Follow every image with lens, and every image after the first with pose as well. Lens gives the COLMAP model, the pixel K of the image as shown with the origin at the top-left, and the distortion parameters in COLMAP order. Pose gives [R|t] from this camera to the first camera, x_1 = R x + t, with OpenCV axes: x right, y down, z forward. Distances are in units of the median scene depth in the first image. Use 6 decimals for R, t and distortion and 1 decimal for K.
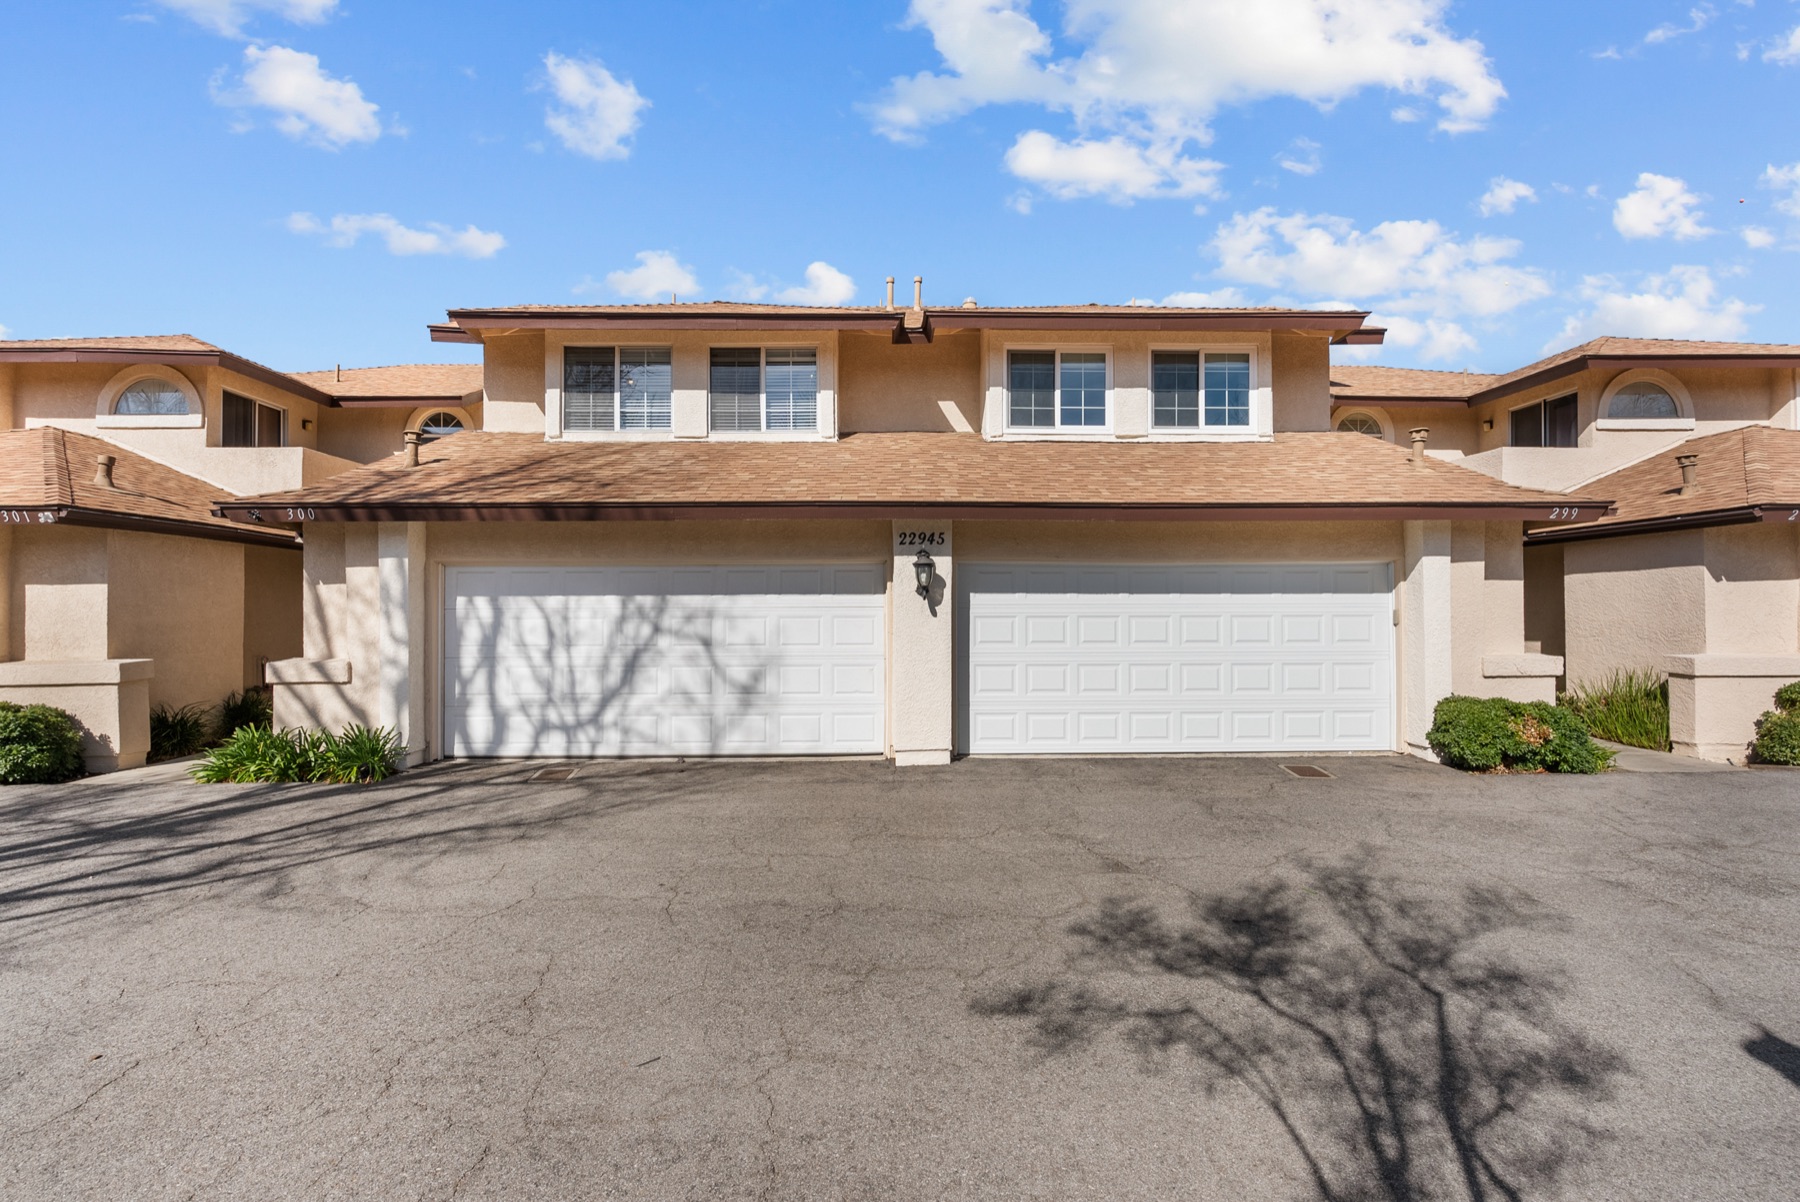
lens RADIAL K [[818.0, 0, 900.0], [0, 818.0, 601.0], [0, 0, 1]] dist [-0.000792, -0.000281]
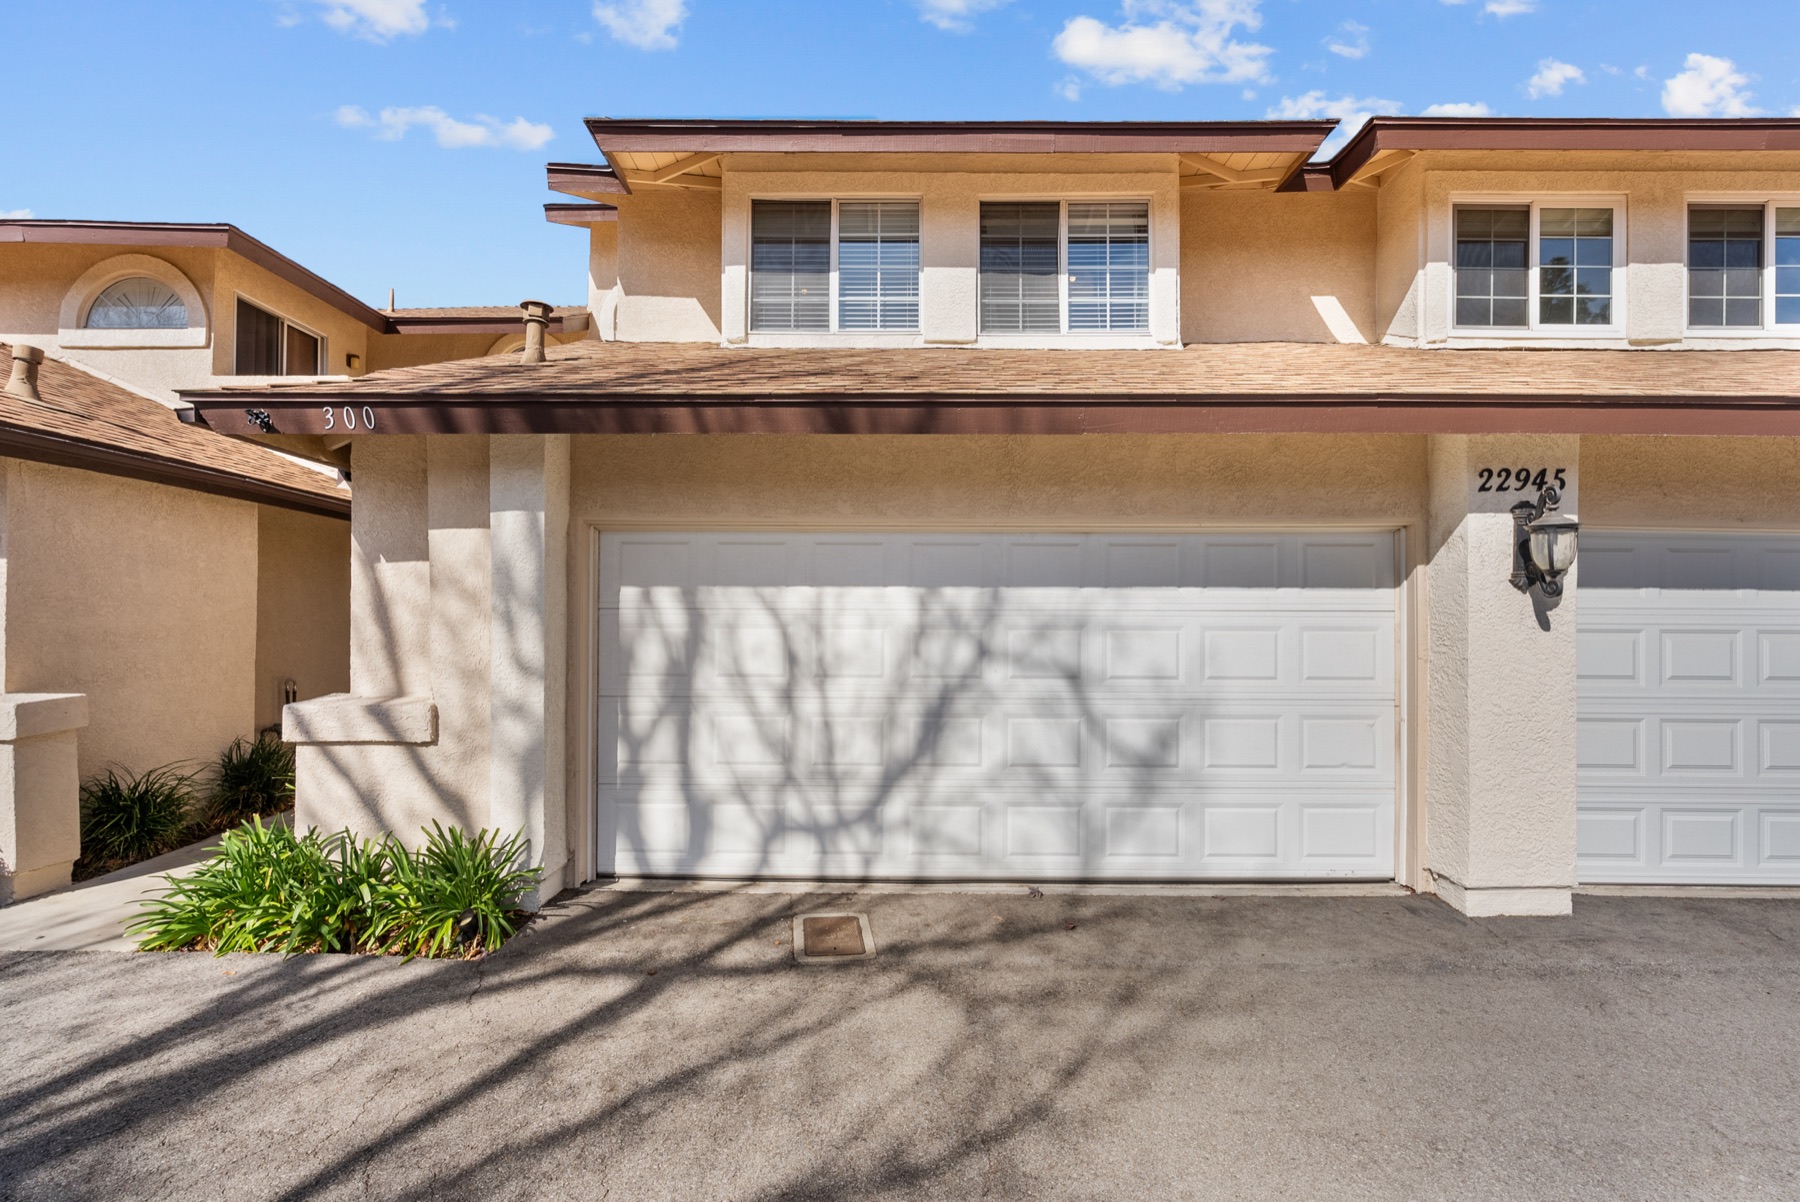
lens RADIAL K [[827.6, 0, 901.1], [0, 827.6, 607.8], [0, 0, 1]] dist [-0.000012, 0.000640]
pose [[0.999335, 0.008874, -0.035354, -0.333133], [-0.008960, 0.999957, -0.002279, 0.008216], [0.035333, 0.002595, 0.999372, 0.447003]]
